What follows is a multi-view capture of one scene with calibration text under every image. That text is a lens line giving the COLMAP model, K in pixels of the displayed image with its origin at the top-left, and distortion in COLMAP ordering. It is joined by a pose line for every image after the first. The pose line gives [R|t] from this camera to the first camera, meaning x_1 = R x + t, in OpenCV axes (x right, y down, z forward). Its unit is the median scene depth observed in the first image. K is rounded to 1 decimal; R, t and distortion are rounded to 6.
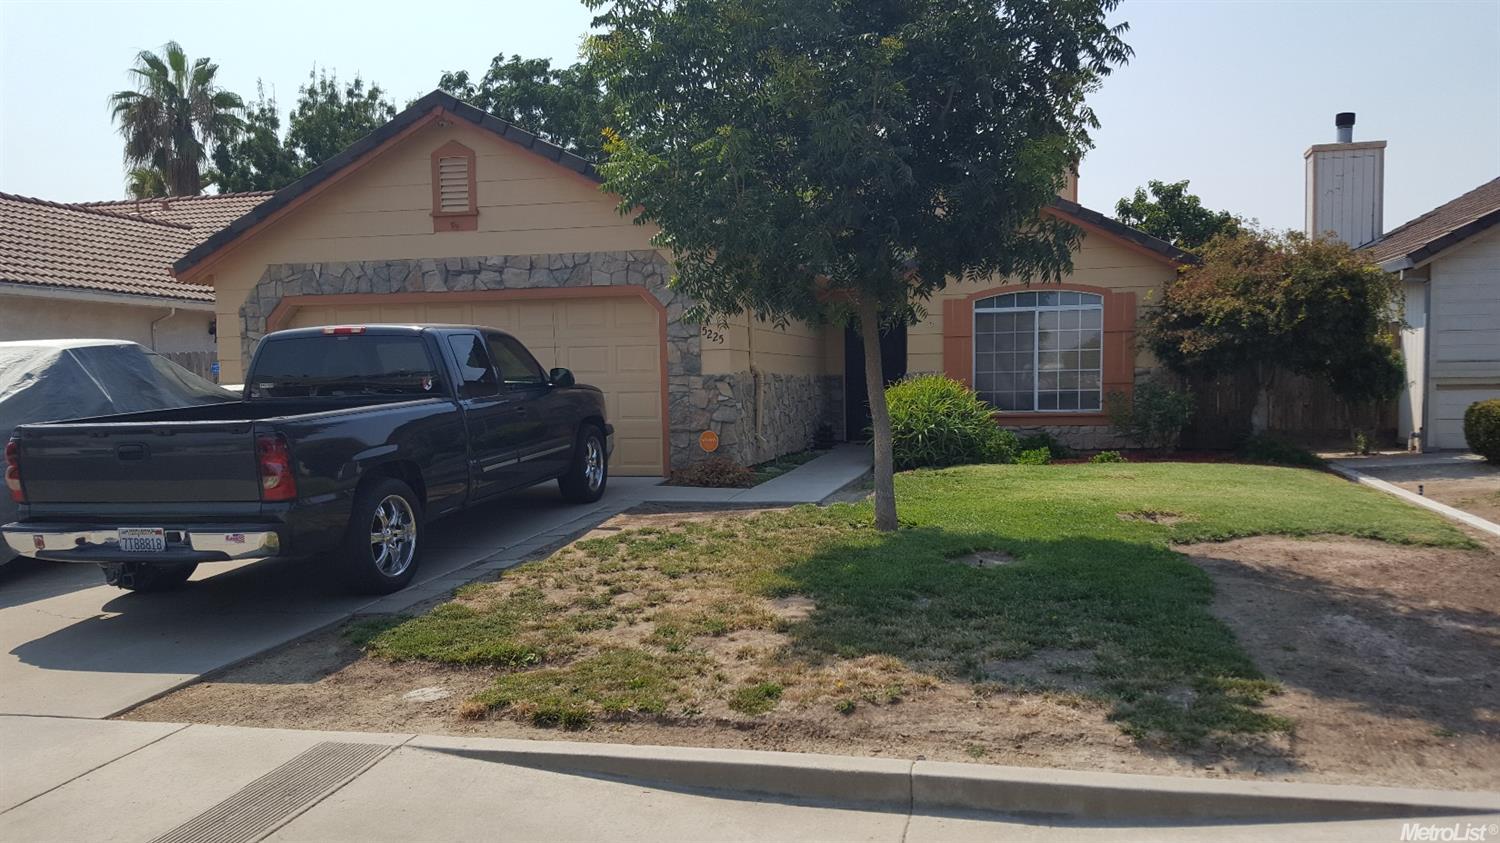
lens RADIAL K [[1102.2, 0, 762.6], [0, 1102.2, 433.4], [0, 0, 1]] dist [0.120094, -0.201704]
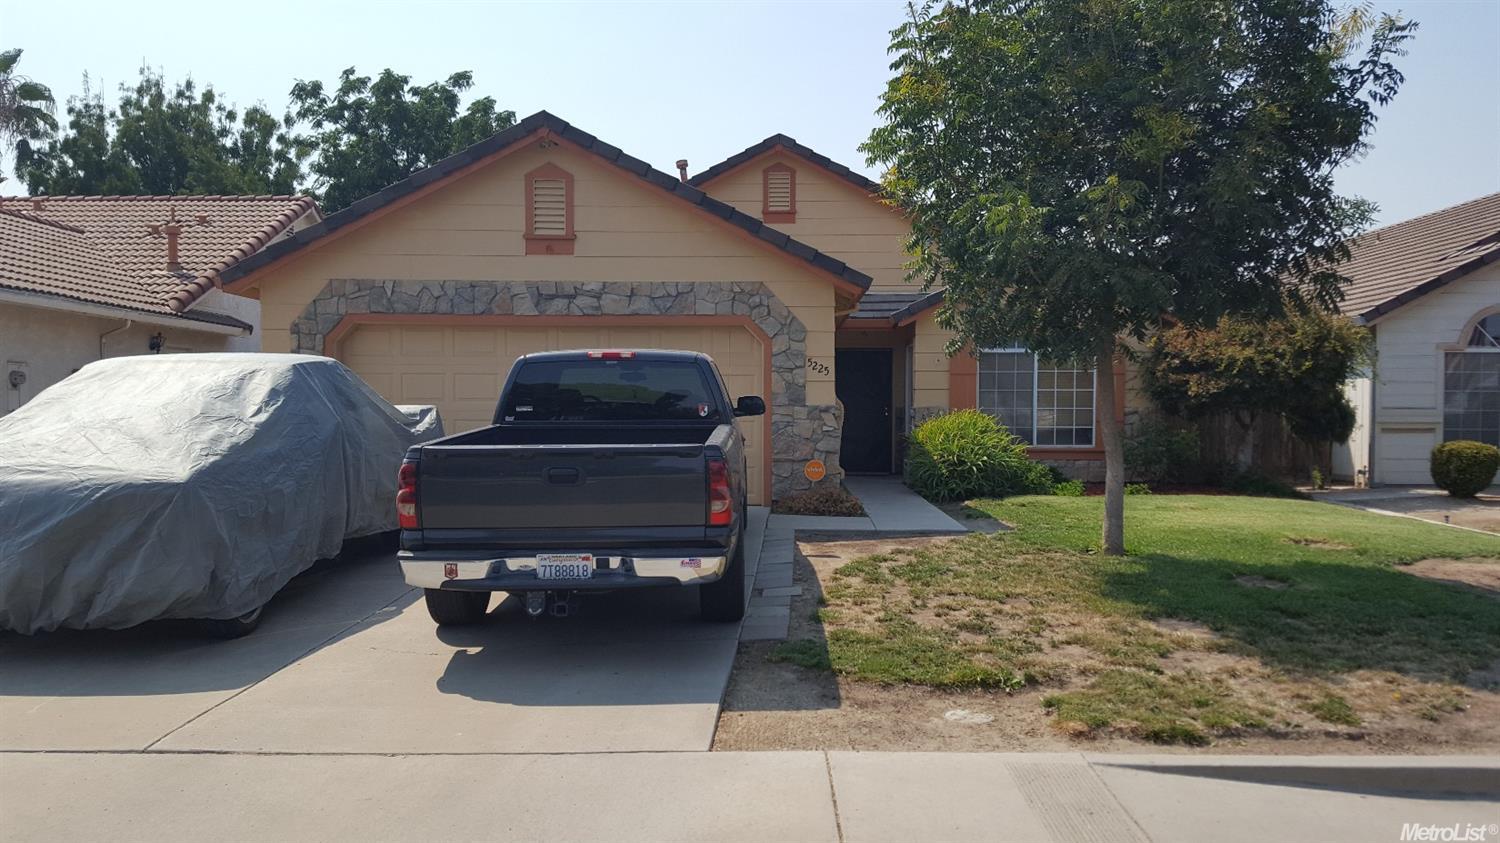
lens RADIAL K [[1096.2, 0, 750.0], [0, 1096.2, 421.5], [0, 0, 1]] dist [0.104655, -0.136827]
pose [[0.978843, 0.018761, 0.203752, -0.302422], [-0.010620, 0.999104, -0.040975, 0.003706], [-0.204338, 0.037944, 0.978165, 0.019046]]
